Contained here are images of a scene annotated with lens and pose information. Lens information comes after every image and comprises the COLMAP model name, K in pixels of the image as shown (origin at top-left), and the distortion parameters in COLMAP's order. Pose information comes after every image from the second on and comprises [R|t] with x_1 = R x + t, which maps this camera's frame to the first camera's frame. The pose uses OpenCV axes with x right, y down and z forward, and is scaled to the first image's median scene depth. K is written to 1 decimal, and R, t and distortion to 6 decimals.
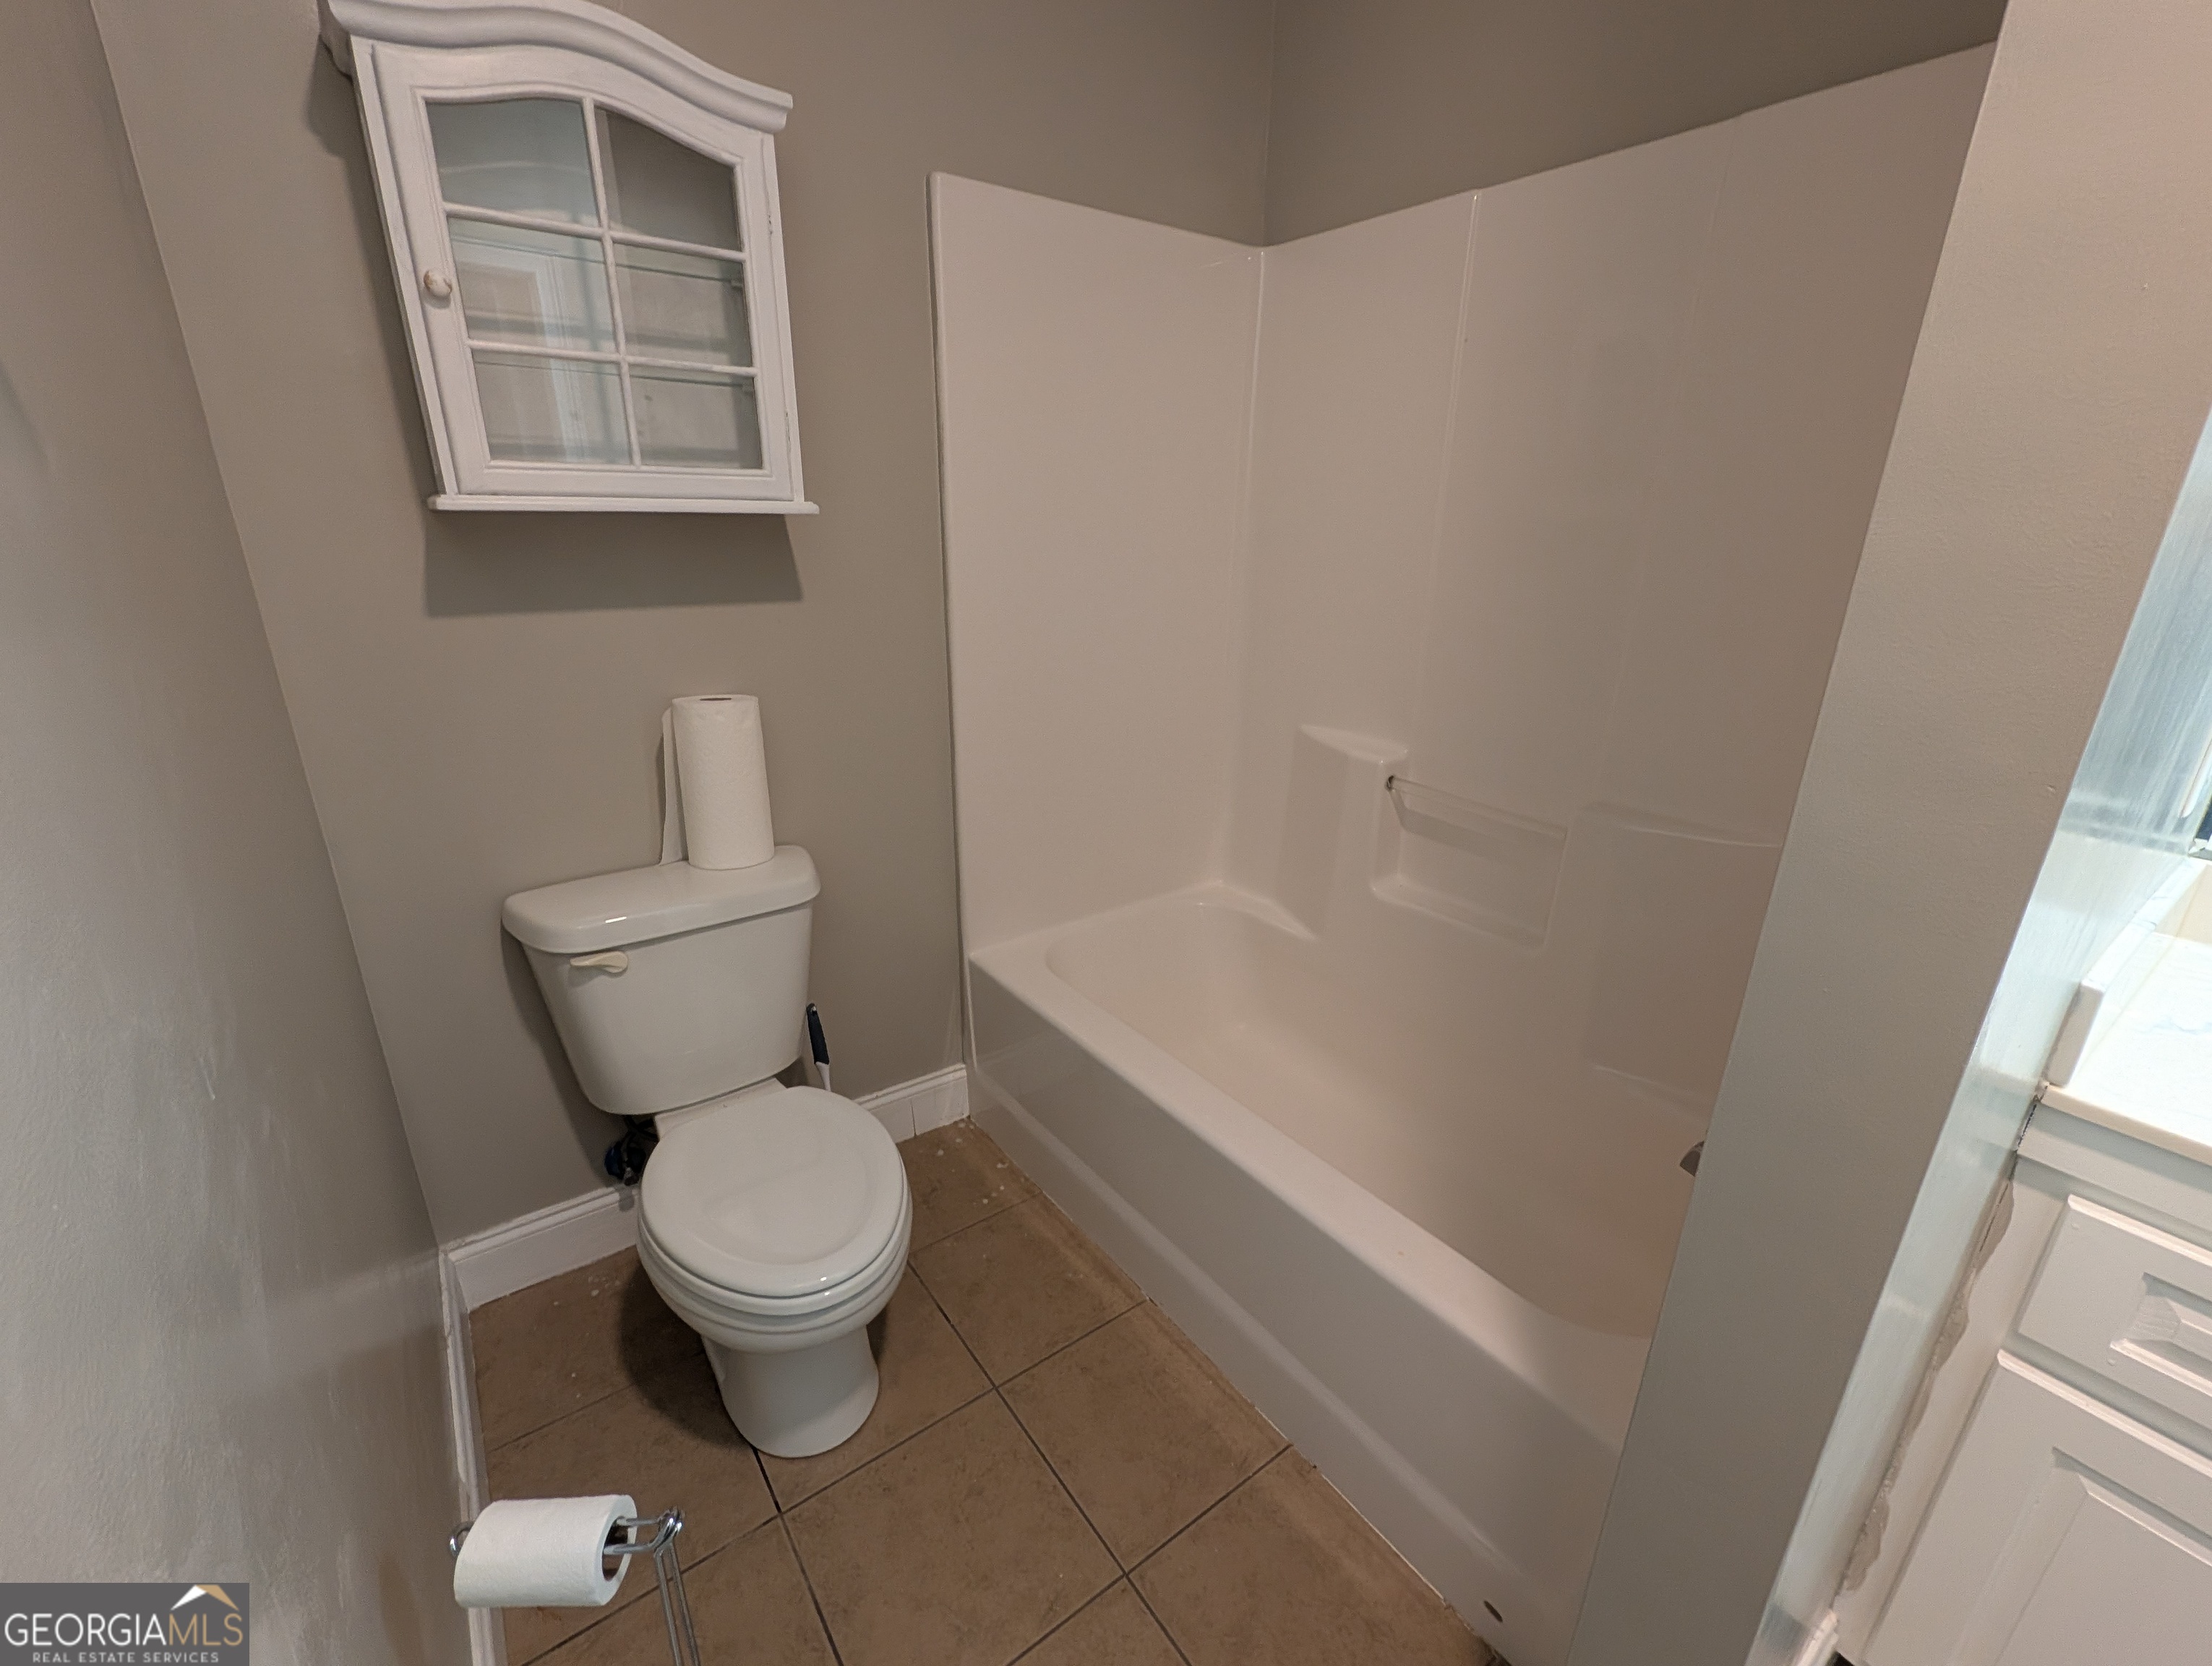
lens RADIAL K [[916.2, 0, 1106.0], [0, 916.2, 833.0], [0, 0, 1]] dist [0.000100, 0.000209]
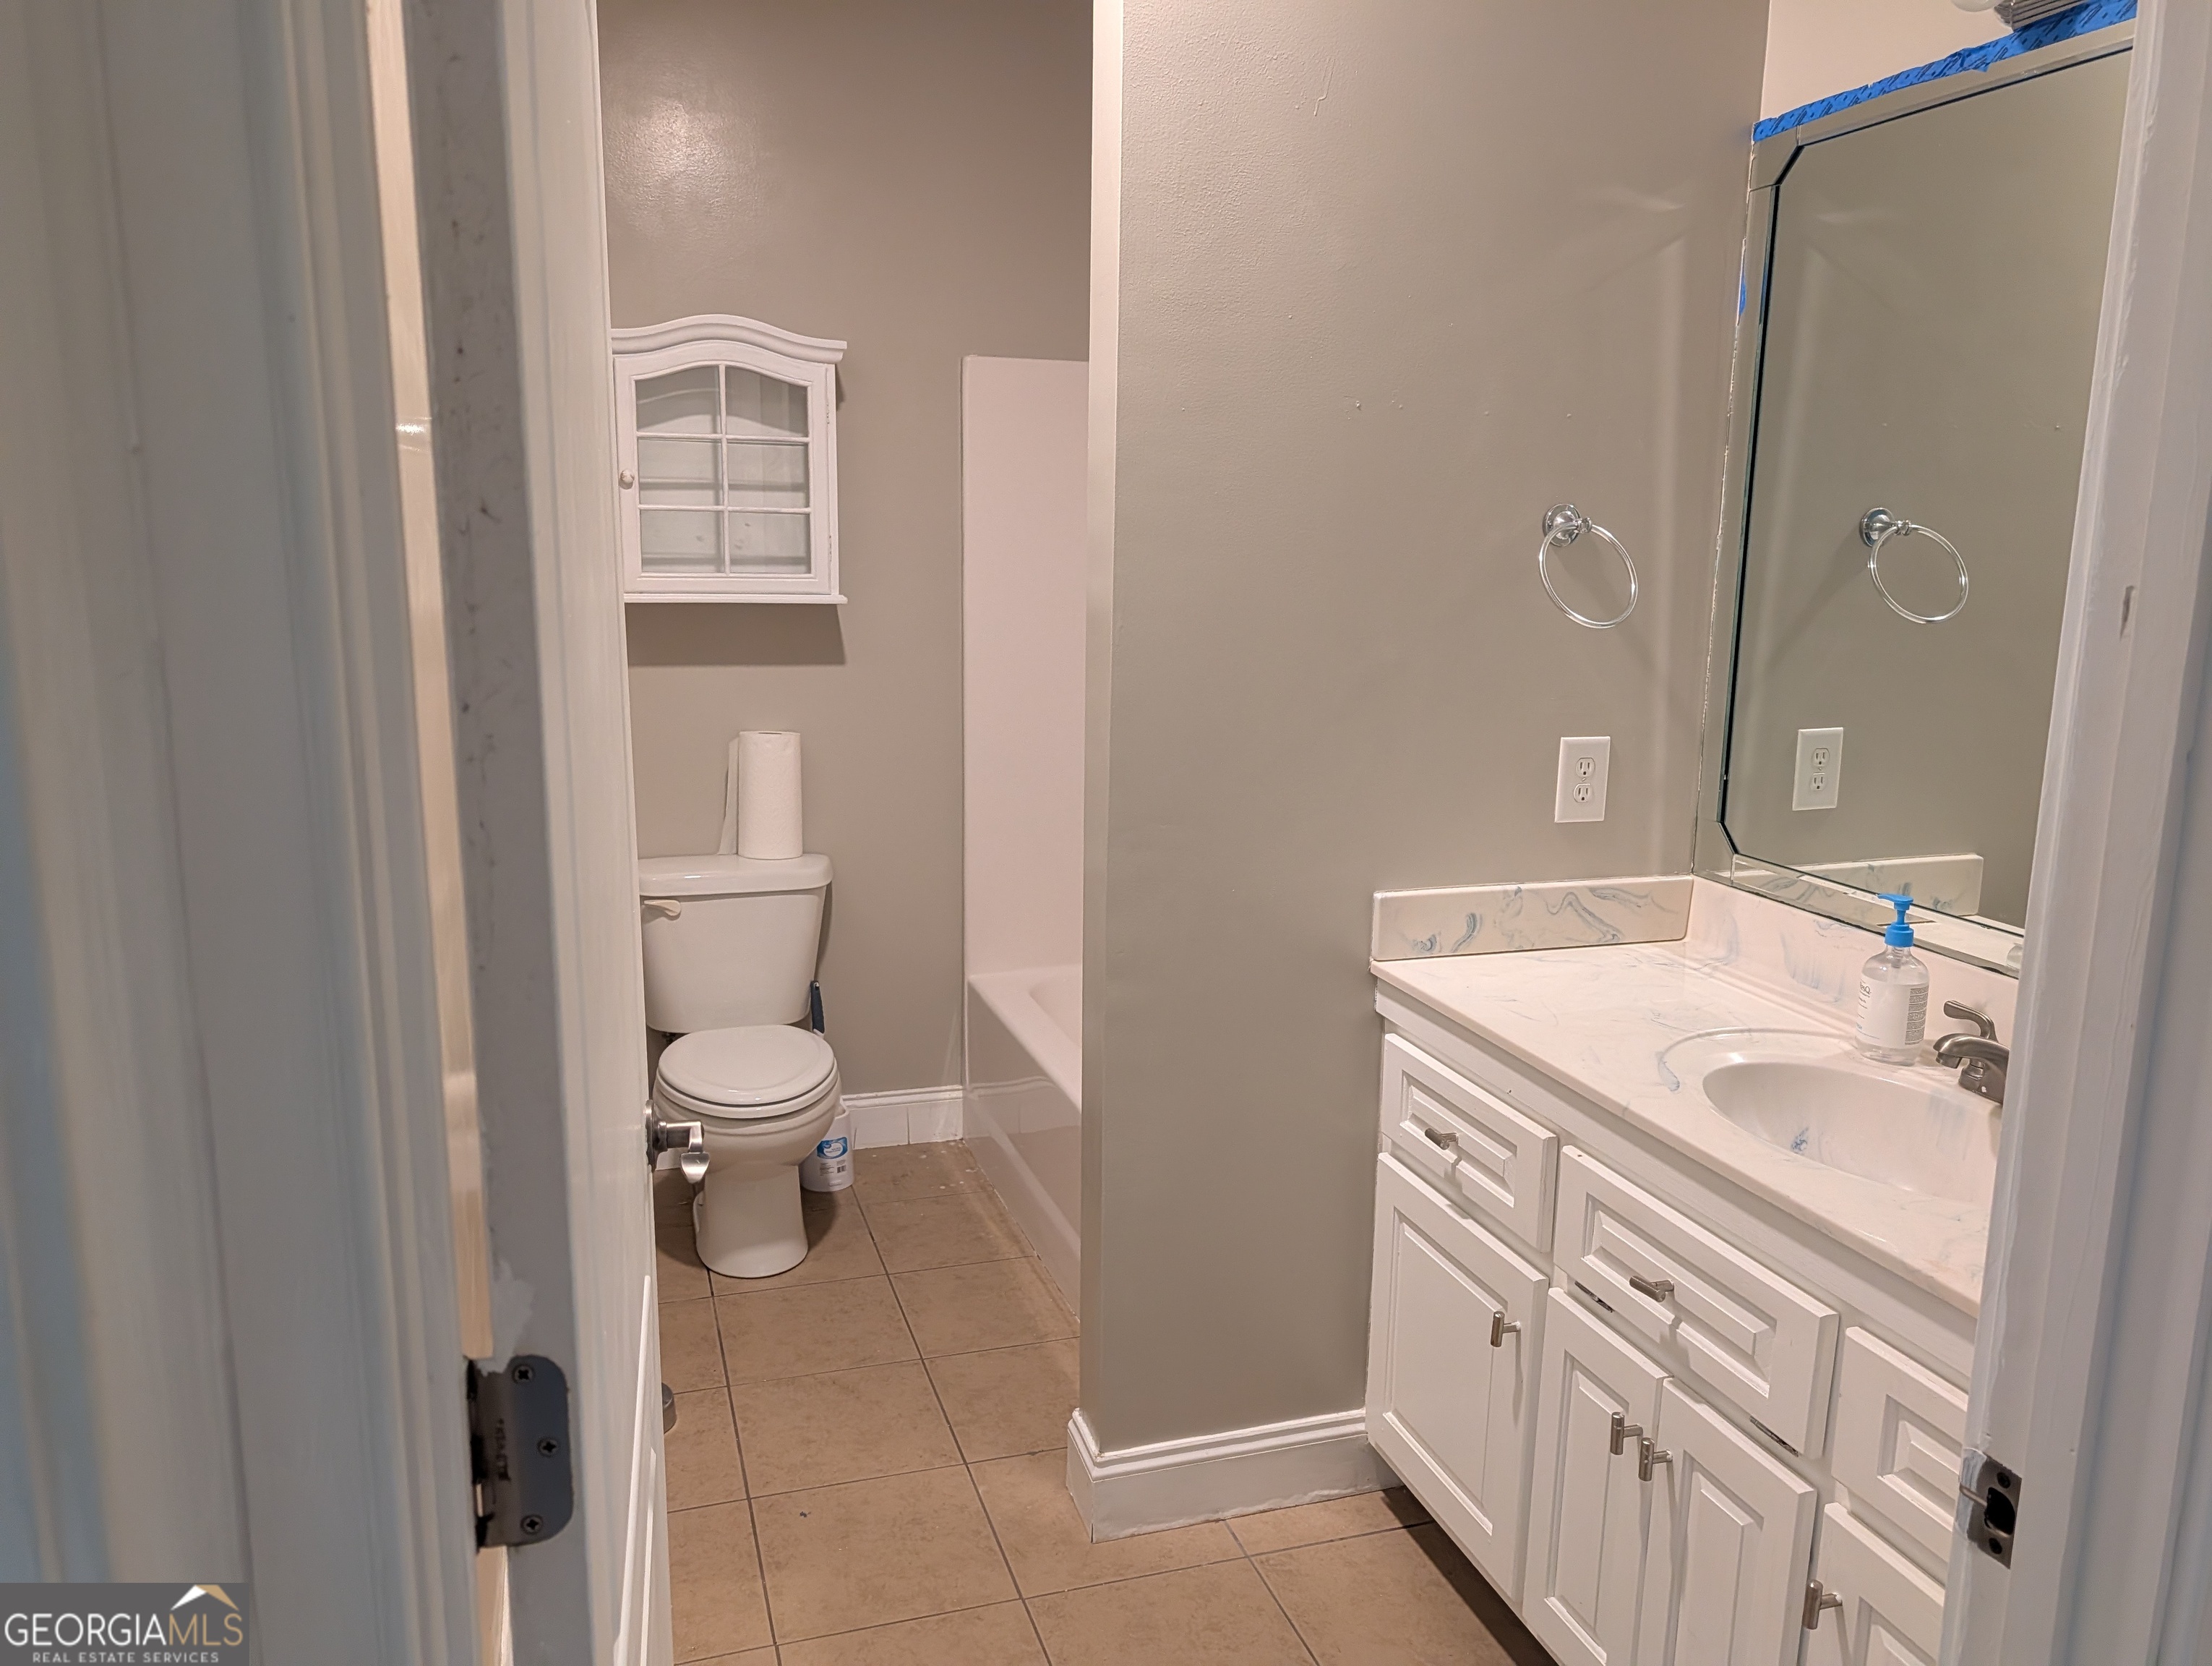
lens RADIAL K [[1577.1, 0, 1106.0], [0, 1577.1, 833.0], [0, 0, 1]] dist [0.046869, -0.001478]
pose [[0.946556, 0.056694, -0.317519, 0.848089], [-0.104275, 0.985355, -0.134914, 0.279688], [0.305220, 0.160812, 0.938605, -1.085162]]
